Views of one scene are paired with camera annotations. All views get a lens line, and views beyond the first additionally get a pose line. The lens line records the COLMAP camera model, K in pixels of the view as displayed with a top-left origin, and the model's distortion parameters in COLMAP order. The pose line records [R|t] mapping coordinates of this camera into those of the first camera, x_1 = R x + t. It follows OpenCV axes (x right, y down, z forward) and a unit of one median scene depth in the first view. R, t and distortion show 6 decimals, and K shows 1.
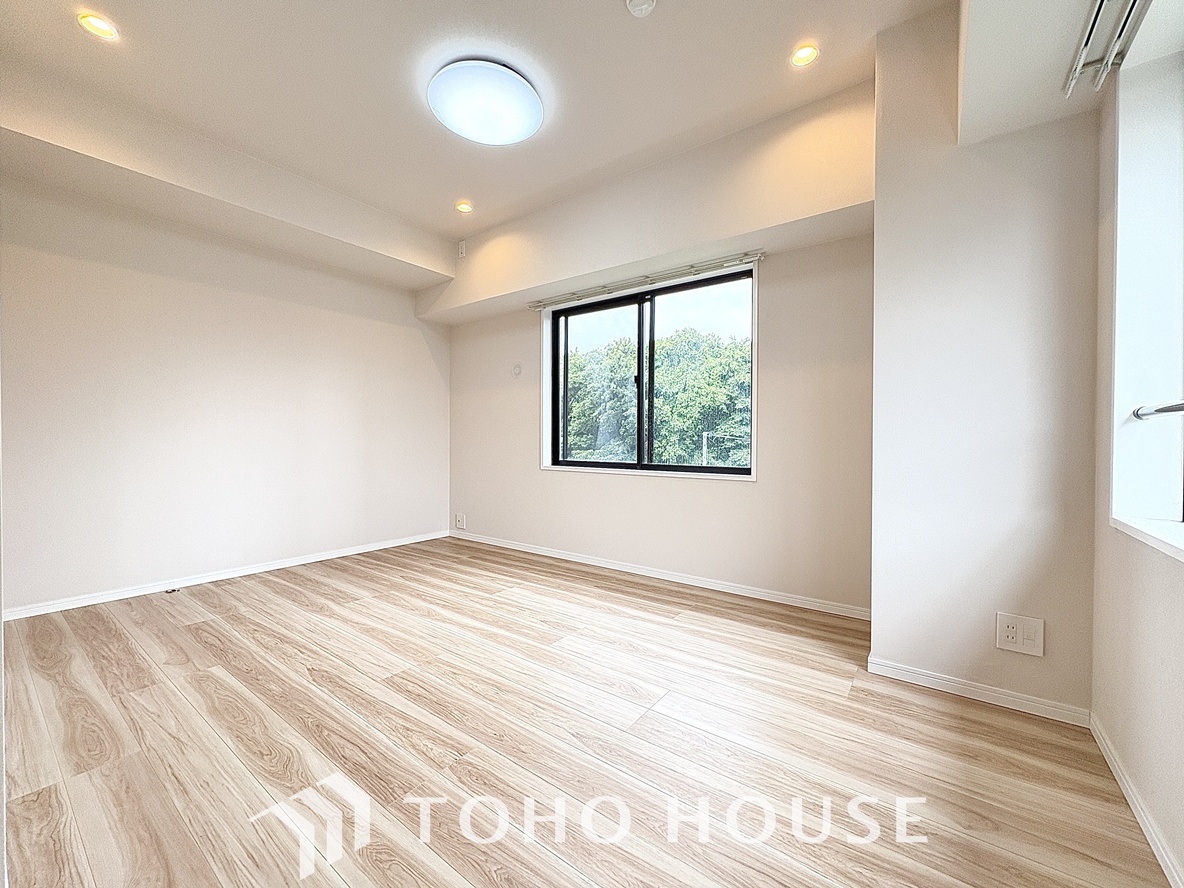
lens RADIAL K [[471.4, 0, 593.1], [0, 471.4, 445.6], [0, 0, 1]] dist [0.001286, 0.000278]
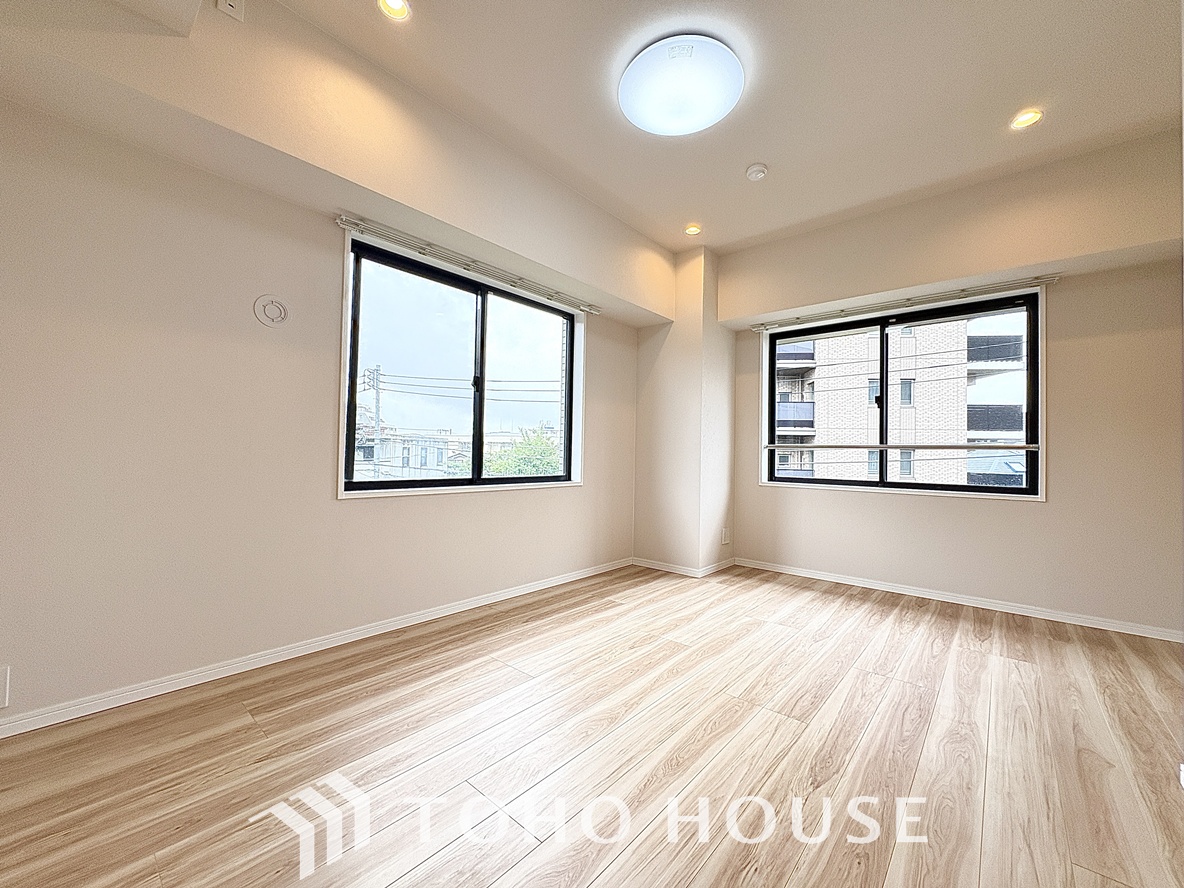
lens RADIAL K [[471.4, 0, 593.1], [0, 471.4, 445.6], [0, 0, 1]] dist [0.001286, 0.000278]
pose [[0.078459, 0.015547, 0.996796, -0.989950], [-0.006392, 0.999866, -0.015091, -0.012800], [-0.996897, -0.005187, 0.078548, 0.949097]]
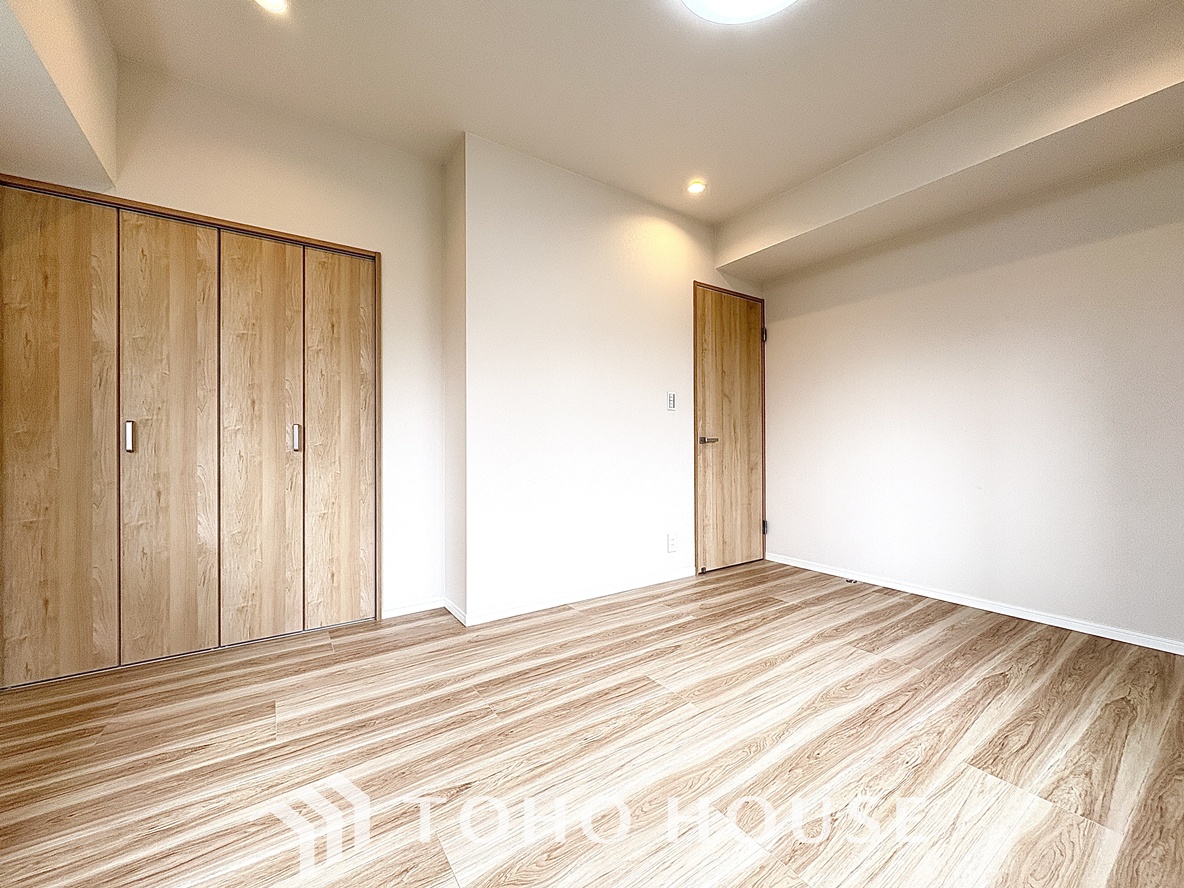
lens RADIAL K [[471.4, 0, 593.1], [0, 471.4, 445.6], [0, 0, 1]] dist [0.001286, 0.000278]
pose [[-0.325575, -0.002539, -0.945513, 0.414788], [-0.010280, 0.999947, 0.000855, -0.010296], [0.945460, 0.009998, -0.325583, 0.871467]]
